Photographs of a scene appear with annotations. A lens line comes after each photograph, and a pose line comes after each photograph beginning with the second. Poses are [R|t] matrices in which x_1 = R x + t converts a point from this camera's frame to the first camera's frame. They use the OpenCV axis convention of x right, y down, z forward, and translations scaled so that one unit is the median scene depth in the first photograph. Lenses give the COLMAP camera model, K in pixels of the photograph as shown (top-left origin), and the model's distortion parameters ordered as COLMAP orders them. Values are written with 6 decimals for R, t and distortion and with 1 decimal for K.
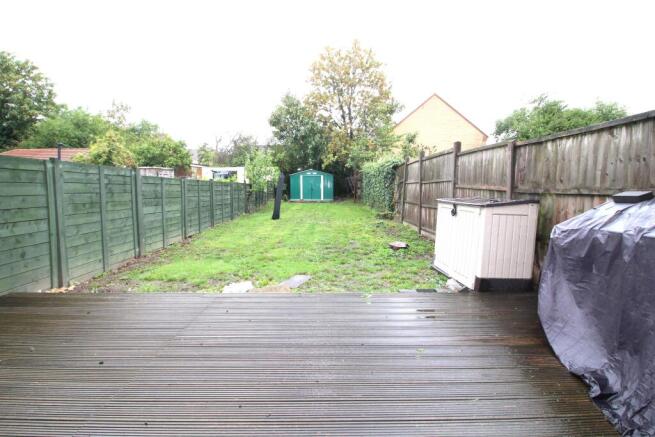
lens RADIAL K [[308.1, 0, 327.5], [0, 308.1, 218.5], [0, 0, 1]] dist [0.001404, -0.013653]
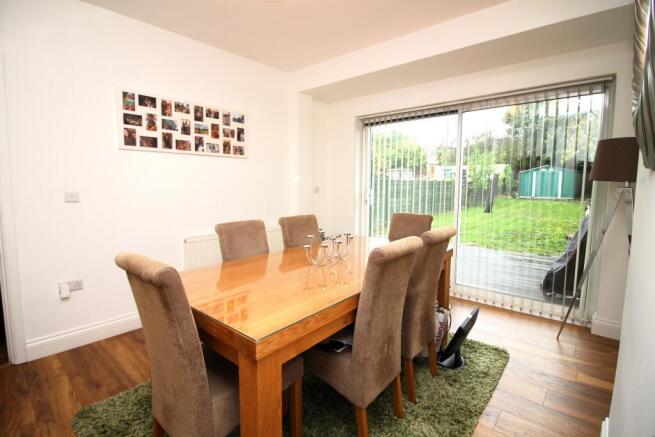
lens RADIAL K [[308.1, 0, 327.5], [0, 308.1, 218.5], [0, 0, 1]] dist [0.001404, -0.013653]
pose [[0.742833, 0.075498, -0.665206, 0.085522], [-0.064760, 0.997065, 0.040845, 0.007612], [0.666337, 0.012738, 0.745542, -0.150686]]
